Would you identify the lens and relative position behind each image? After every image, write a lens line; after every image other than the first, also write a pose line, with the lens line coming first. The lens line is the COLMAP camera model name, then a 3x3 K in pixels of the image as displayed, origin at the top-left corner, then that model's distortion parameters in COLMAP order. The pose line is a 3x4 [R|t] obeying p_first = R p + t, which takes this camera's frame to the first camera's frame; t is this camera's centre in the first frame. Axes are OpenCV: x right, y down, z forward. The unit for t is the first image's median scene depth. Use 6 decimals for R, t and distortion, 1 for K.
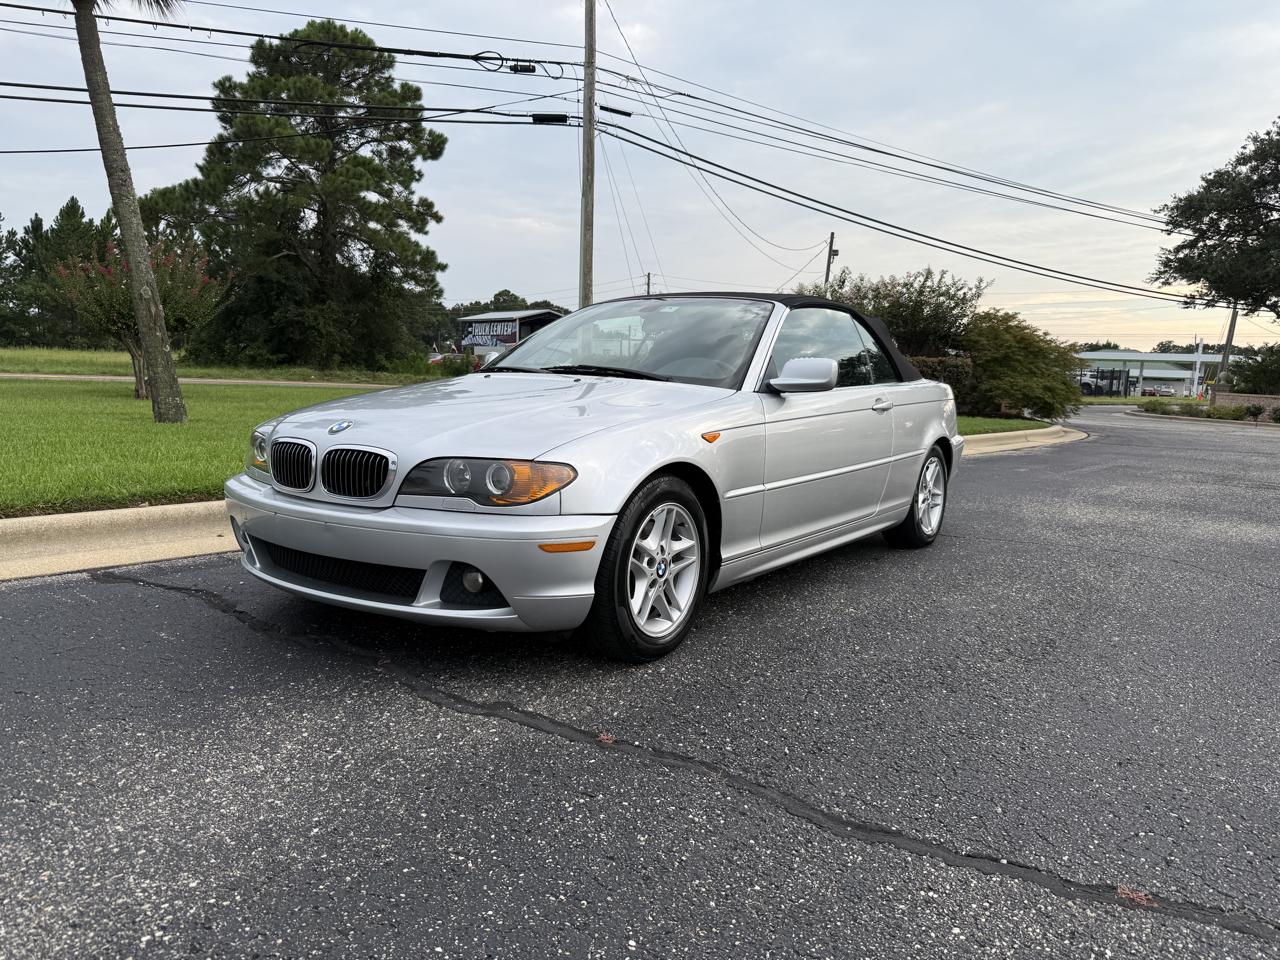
lens RADIAL K [[909.0, 0, 635.6], [0, 909.0, 488.2], [0, 0, 1]] dist [0.016996, -0.025696]
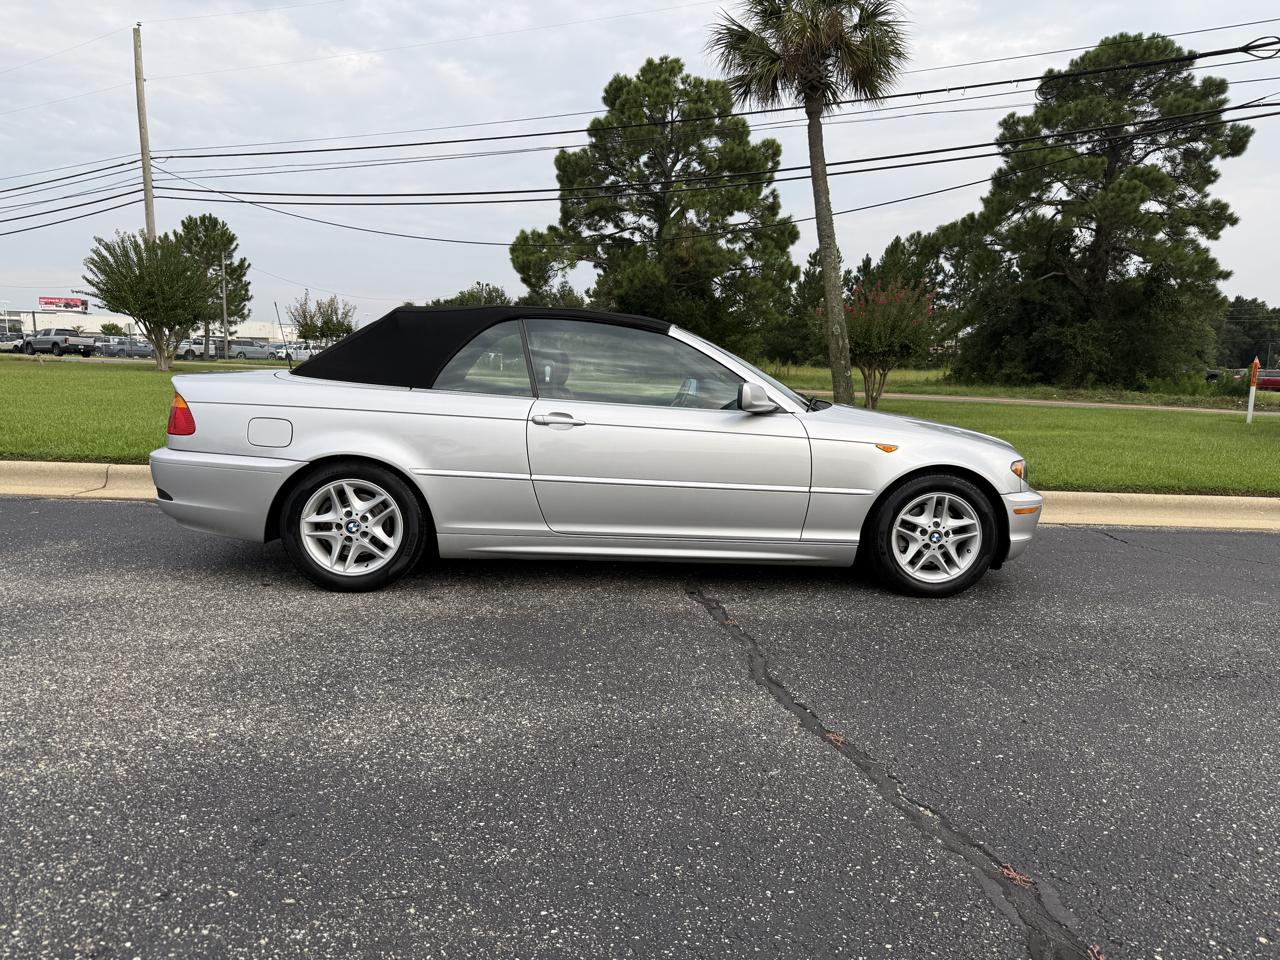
lens RADIAL K [[909.0, 0, 643.1], [0, 909.0, 481.8], [0, 0, 1]] dist [0.016996, -0.025696]
pose [[0.682472, 0.085963, -0.725839, 0.069055], [-0.104015, 0.994375, 0.019965, 0.000146], [0.723472, 0.061873, 0.687575, -0.018320]]
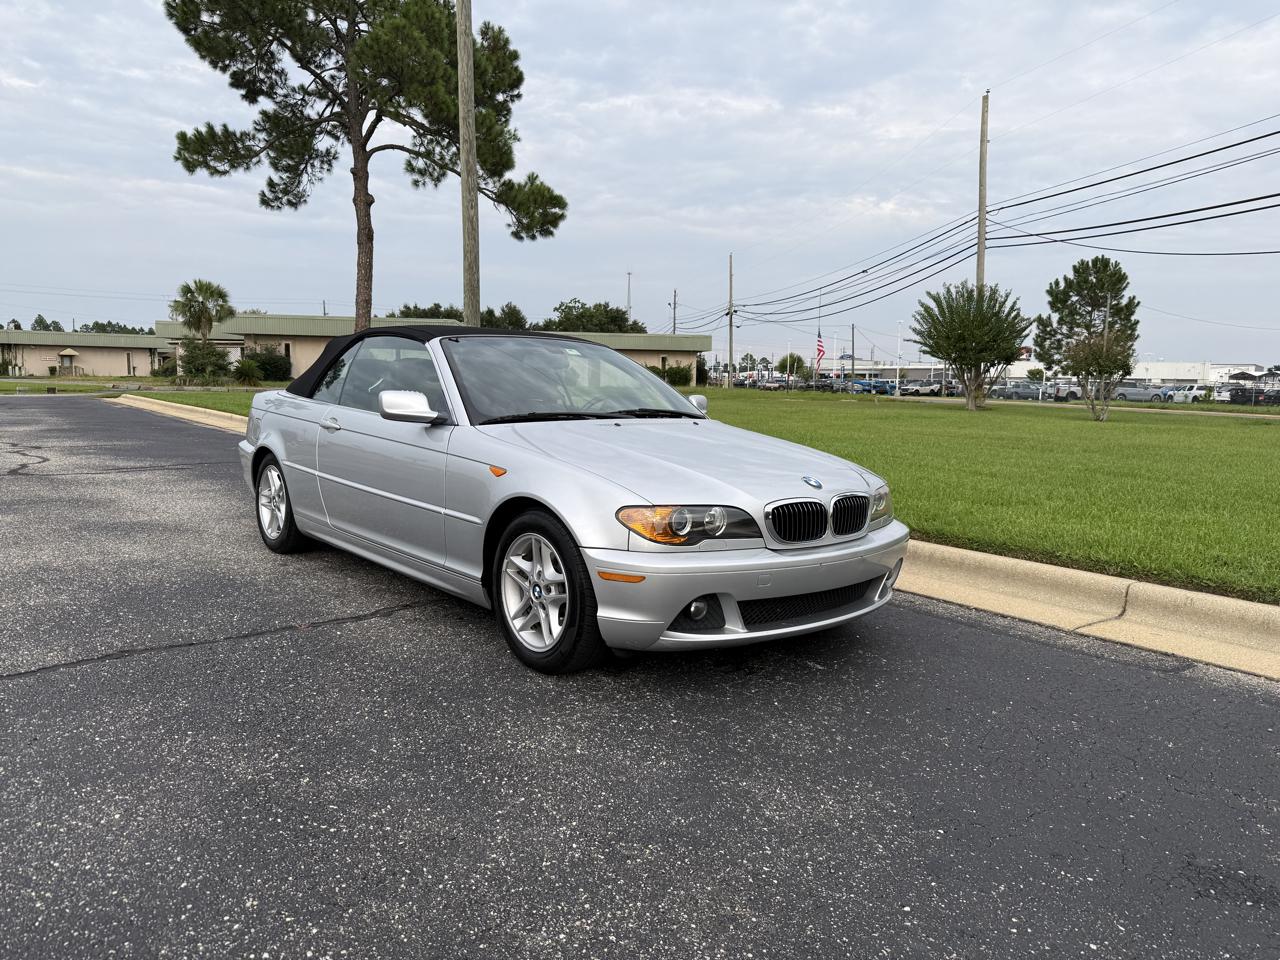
lens RADIAL K [[909.0, 0, 629.9], [0, 909.0, 478.9], [0, 0, 1]] dist [0.016996, -0.025696]
pose [[-0.216349, 0.070372, -0.973777, 0.100488], [-0.155417, 0.982198, 0.105511, -0.018509], [0.963867, 0.174168, -0.201561, 0.130096]]
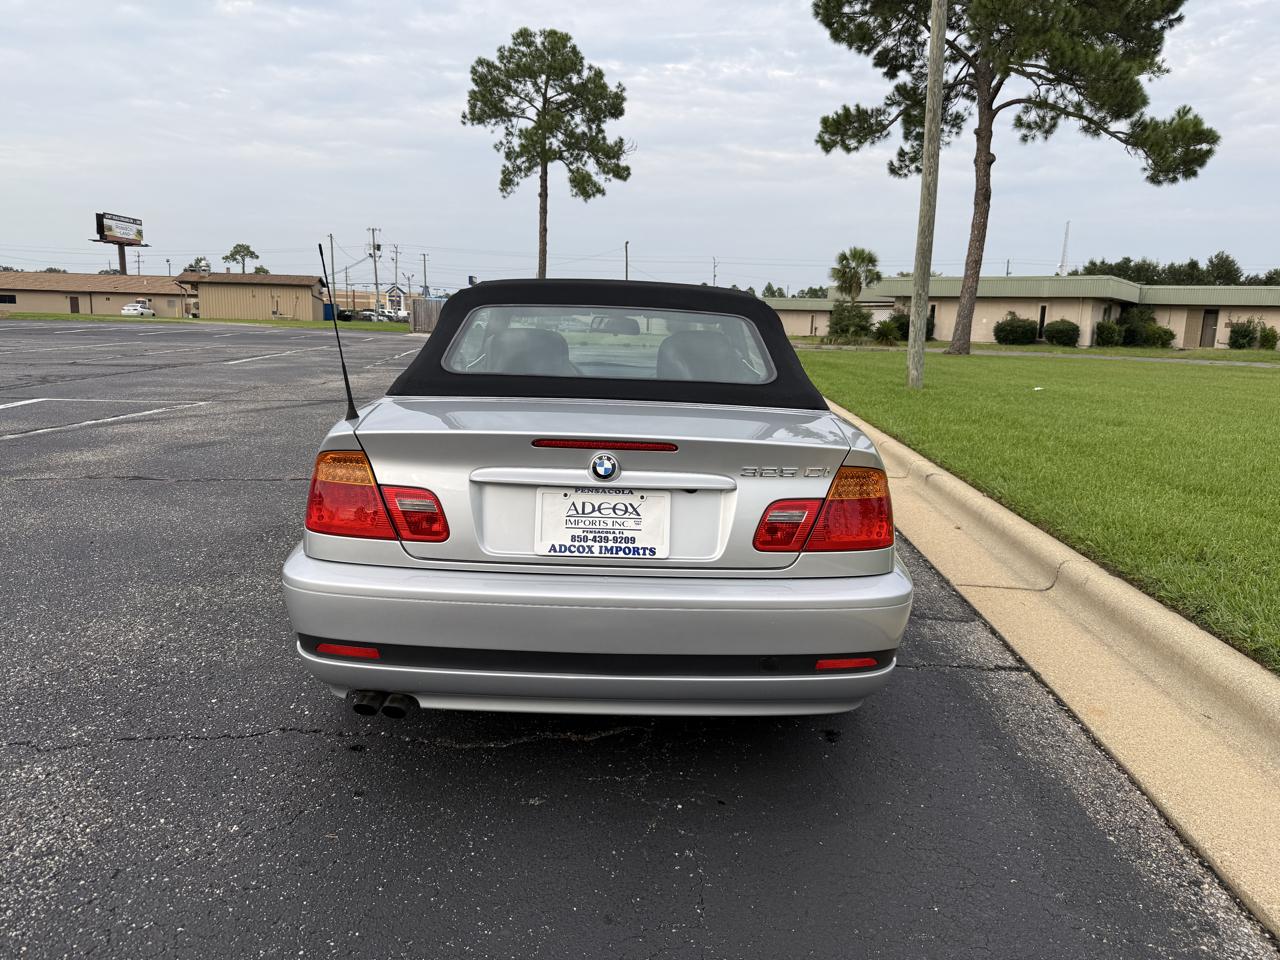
lens RADIAL K [[912.4, 0, 648.9], [0, 912.4, 479.2], [0, 0, 1]] dist [0.021298, -0.034310]
pose [[-0.799671, 0.046118, -0.598664, 0.079682], [-0.133768, 0.958304, 0.252505, -0.036356], [0.585348, 0.282003, -0.760160, 0.238964]]
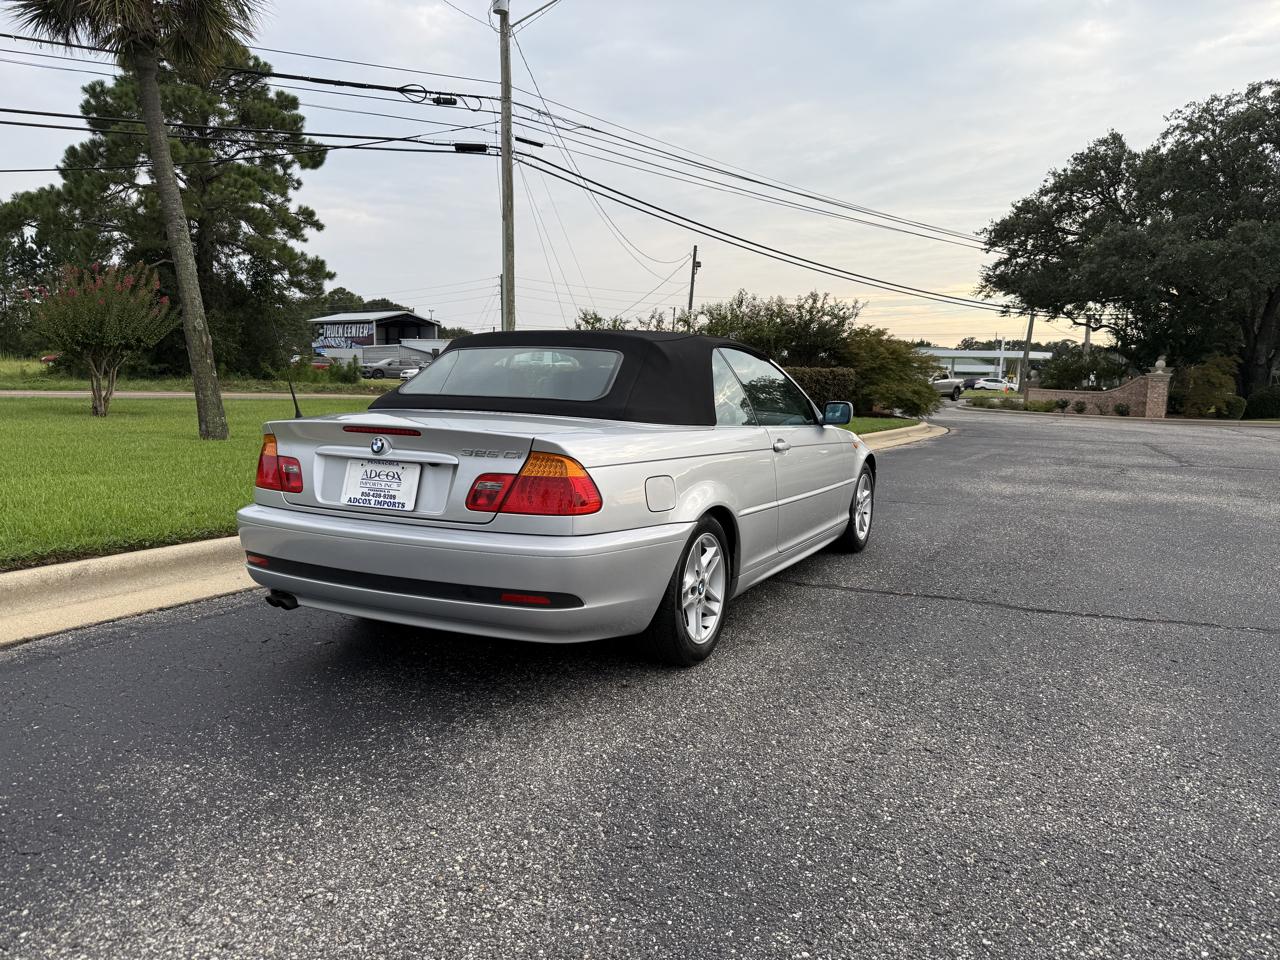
lens RADIAL K [[909.0, 0, 638.3], [0, 909.0, 488.7], [0, 0, 1]] dist [0.016996, -0.025696]
pose [[0.983742, -0.035449, 0.176053, -0.067622], [0.034994, 0.999371, 0.005689, 0.000051], [-0.176144, 0.000564, 0.984364, -0.065671]]
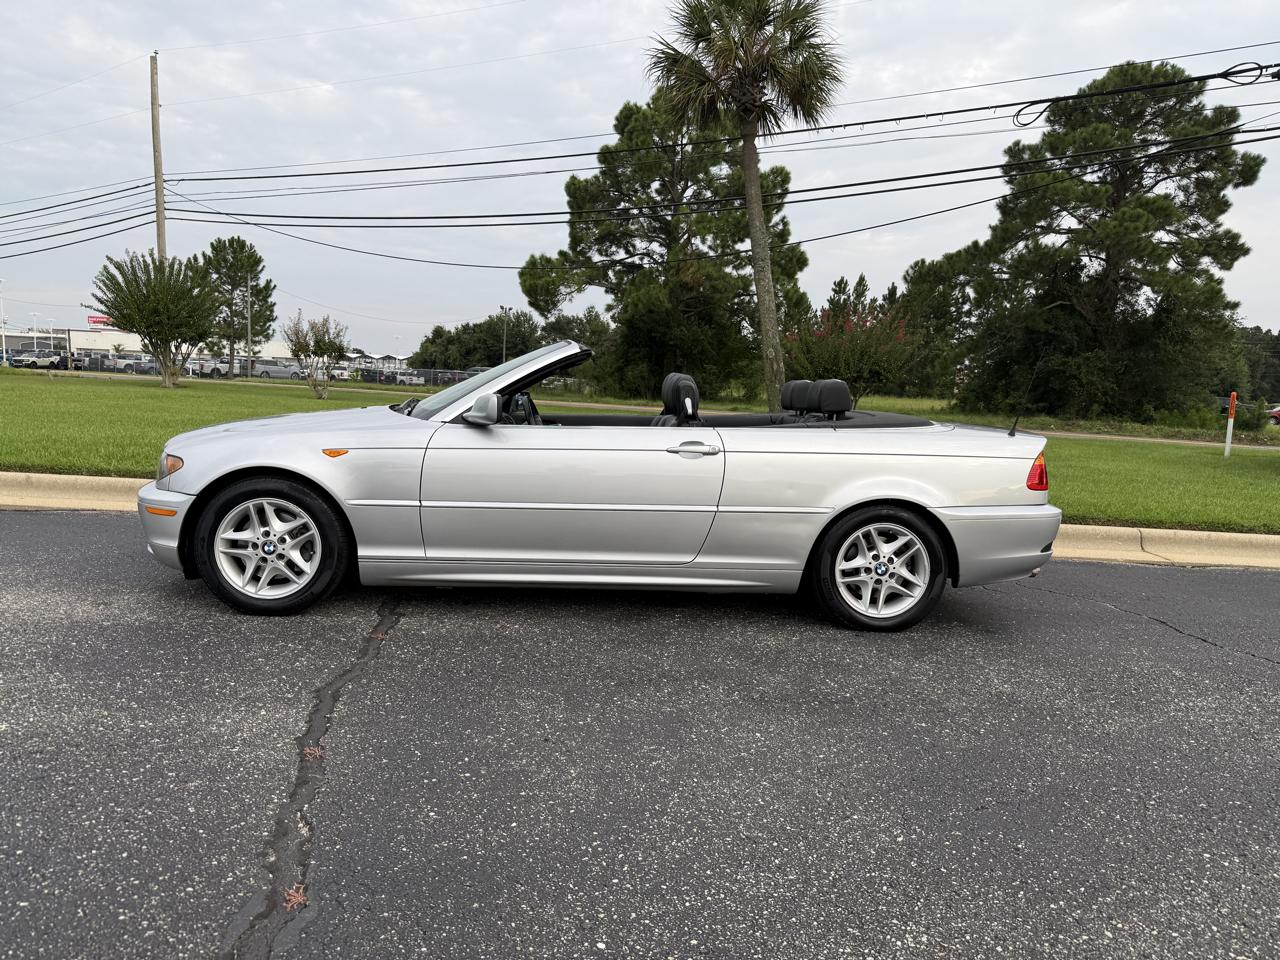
lens RADIAL K [[909.0, 0, 639.9], [0, 909.0, 485.5], [0, 0, 1]] dist [0.016996, -0.025696]
pose [[0.650671, 0.081560, -0.754967, 0.098337], [-0.123520, 0.992342, 0.000749, -0.003313], [0.749246, 0.092766, 0.655763, 0.018465]]
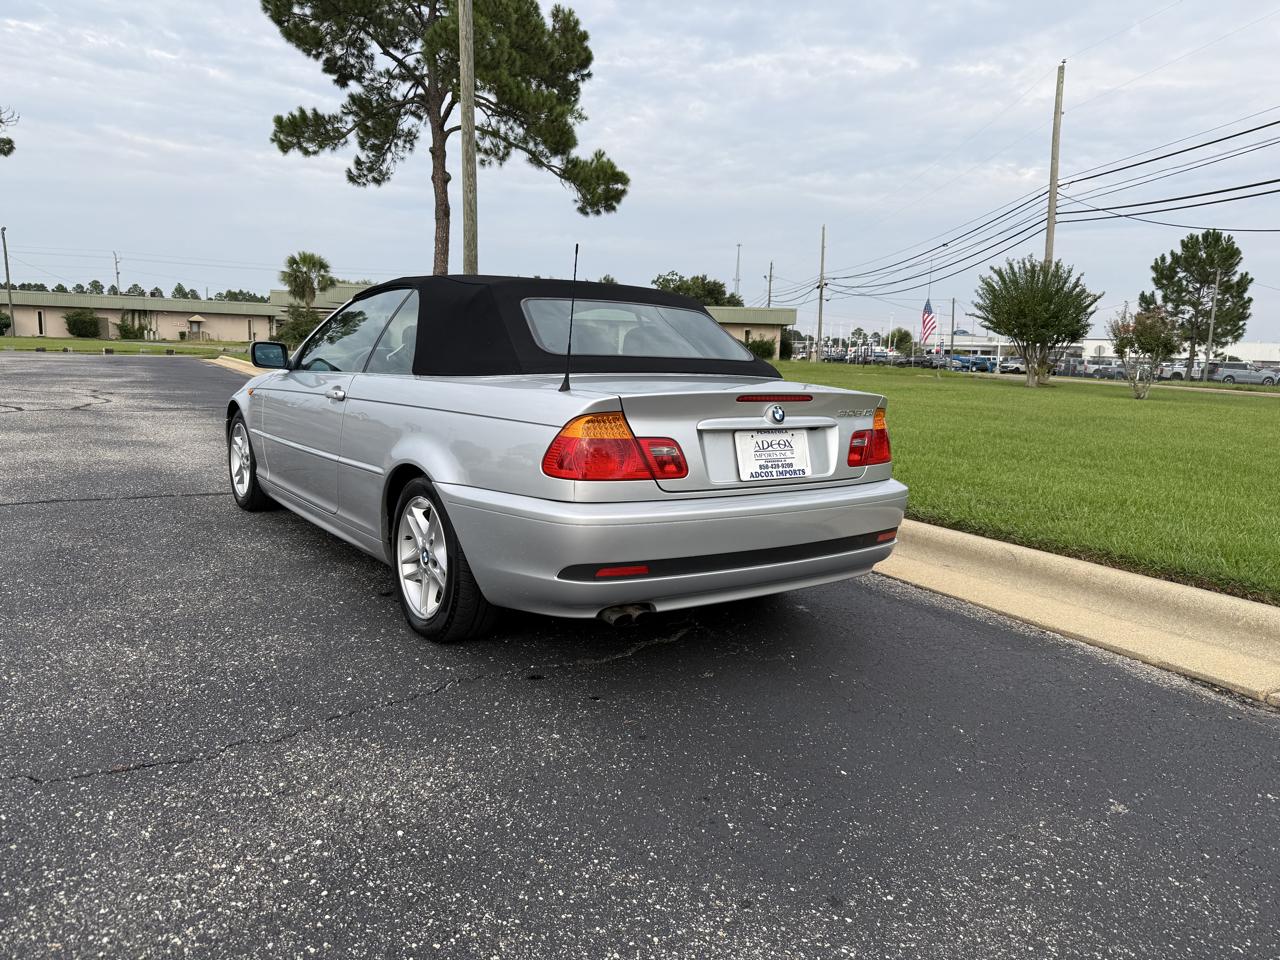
lens RADIAL K [[909.0, 0, 634.6], [0, 909.0, 485.5], [0, 0, 1]] dist [0.016996, -0.025696]
pose [[-0.327694, 0.096414, -0.939852, 0.133141], [-0.170566, 0.972397, 0.159223, -0.025785], [0.929260, 0.212483, -0.302203, 0.204213]]
